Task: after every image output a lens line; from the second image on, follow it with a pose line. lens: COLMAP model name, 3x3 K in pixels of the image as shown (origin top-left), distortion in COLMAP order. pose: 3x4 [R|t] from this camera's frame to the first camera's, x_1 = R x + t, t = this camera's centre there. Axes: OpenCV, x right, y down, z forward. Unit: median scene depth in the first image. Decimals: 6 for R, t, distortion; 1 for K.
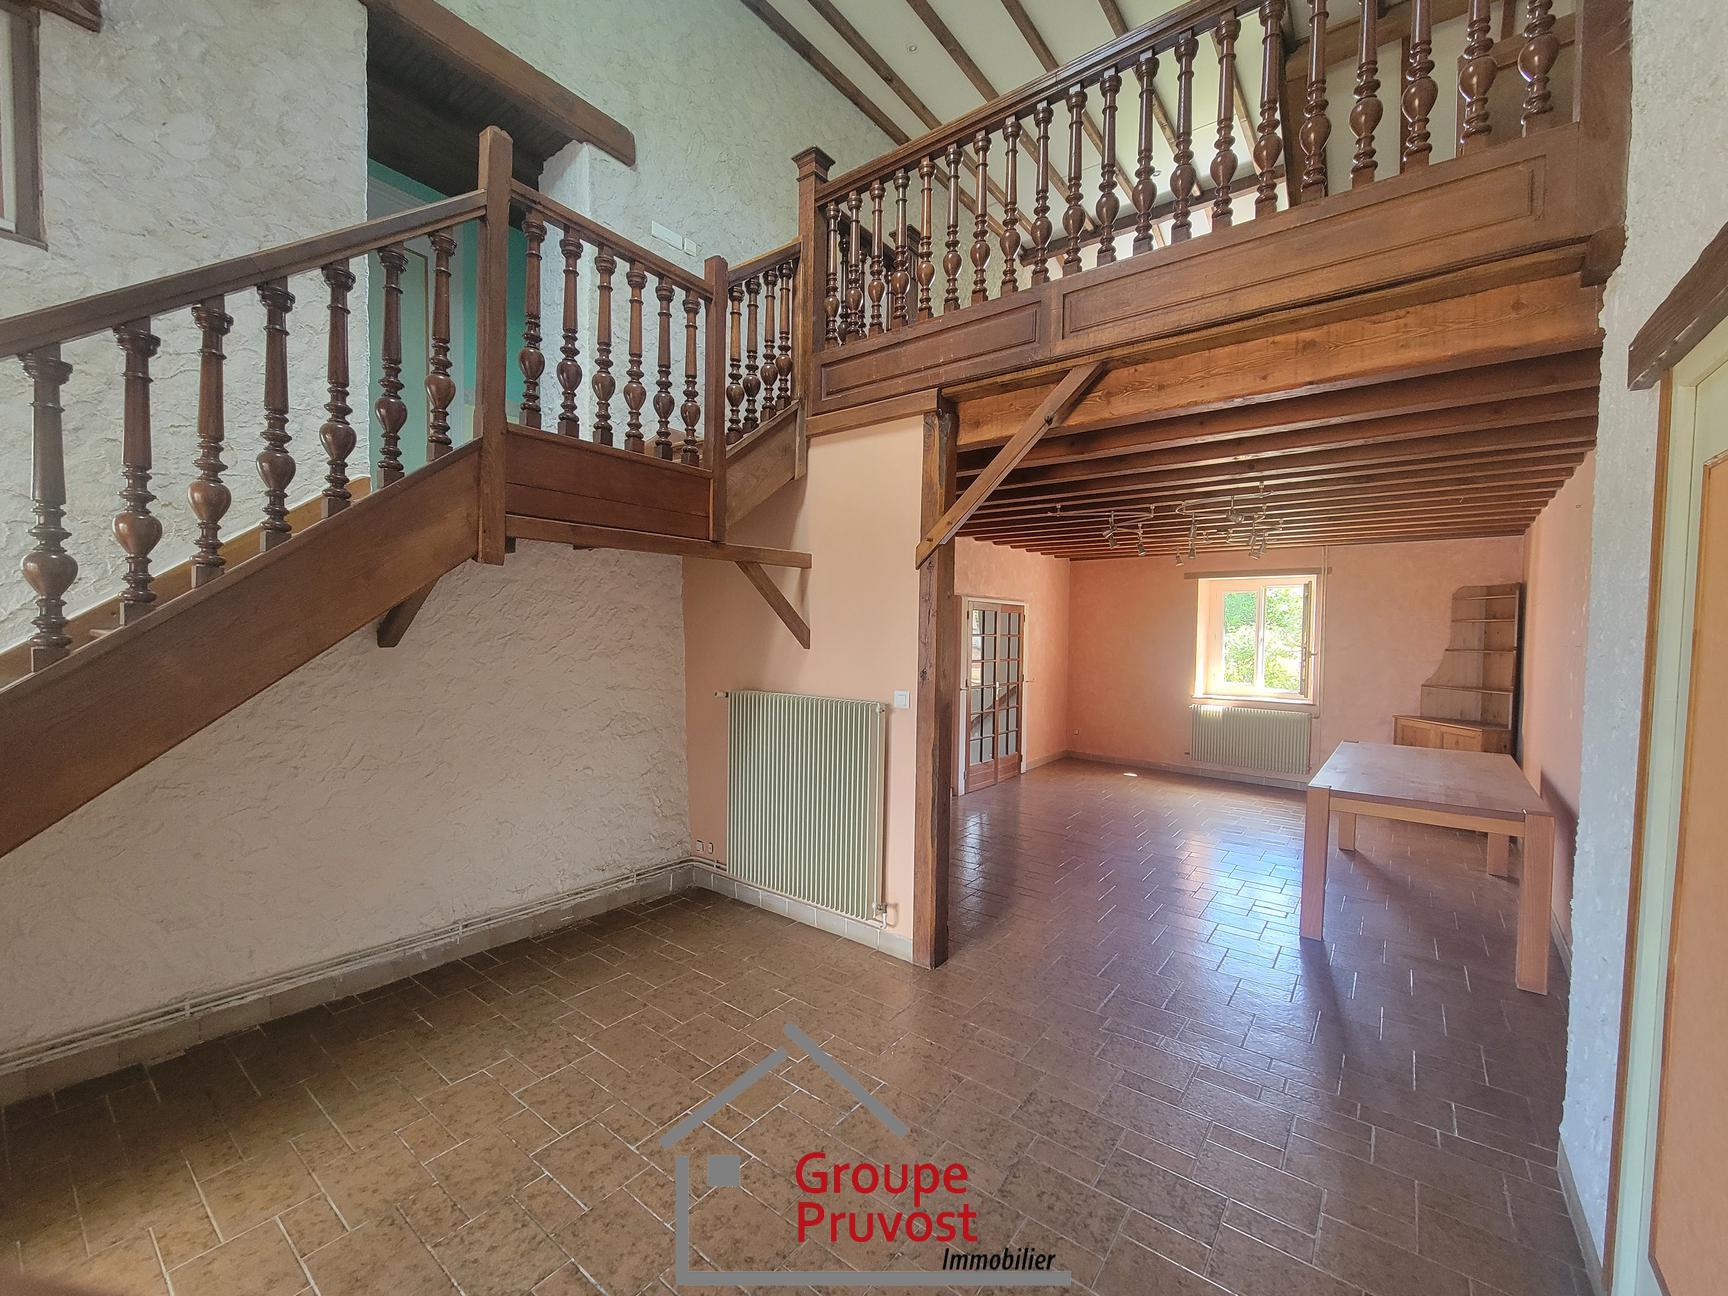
lens RADIAL K [[702.3, 0, 858.8], [0, 702.3, 654.6], [0, 0, 1]] dist [-0.000547, -0.000740]
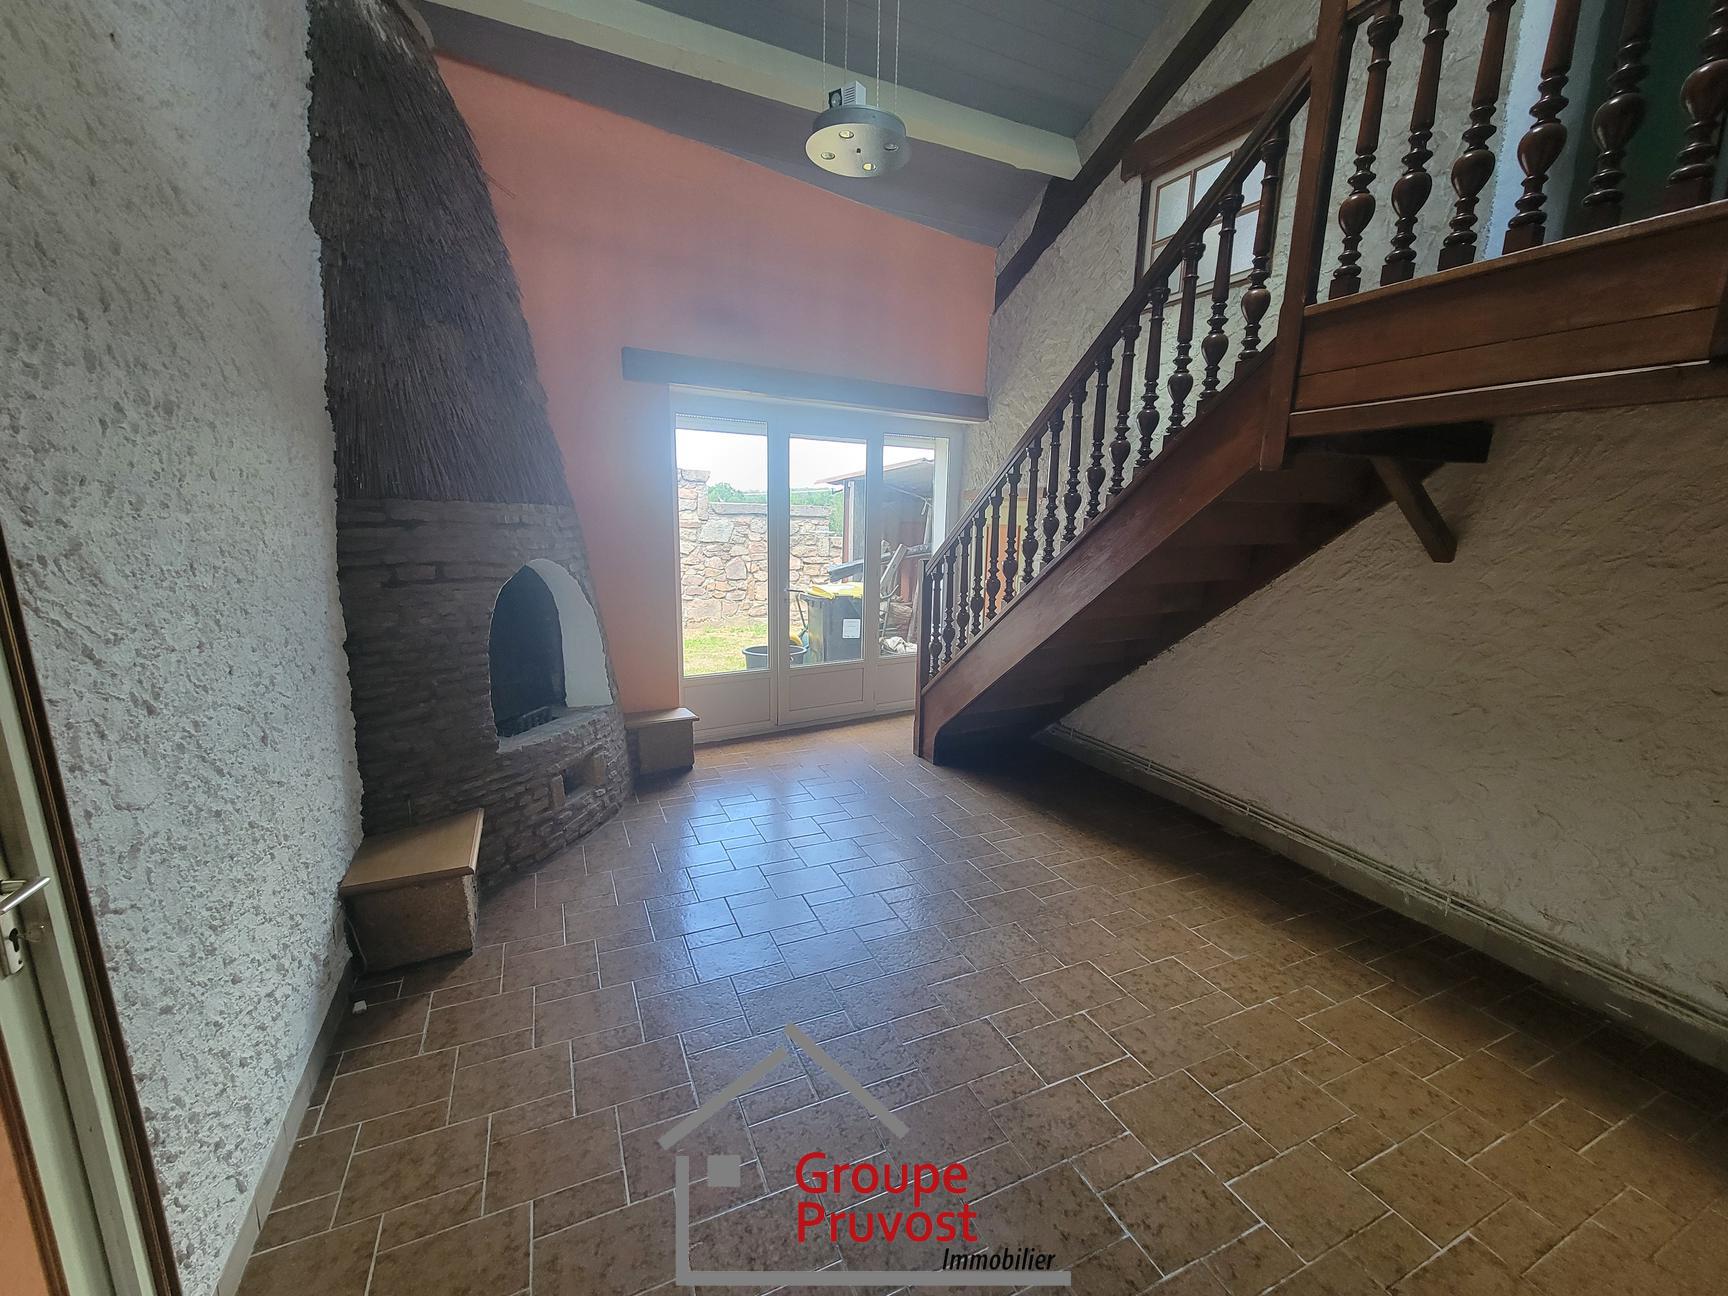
lens RADIAL K [[702.3, 0, 858.8], [0, 702.3, 654.6], [0, 0, 1]] dist [-0.000547, -0.000740]
pose [[-0.467994, 0.154818, -0.870065, 0.534964], [-0.058435, 0.976959, 0.205270, -0.038991], [0.881798, 0.146907, -0.448164, 0.822625]]
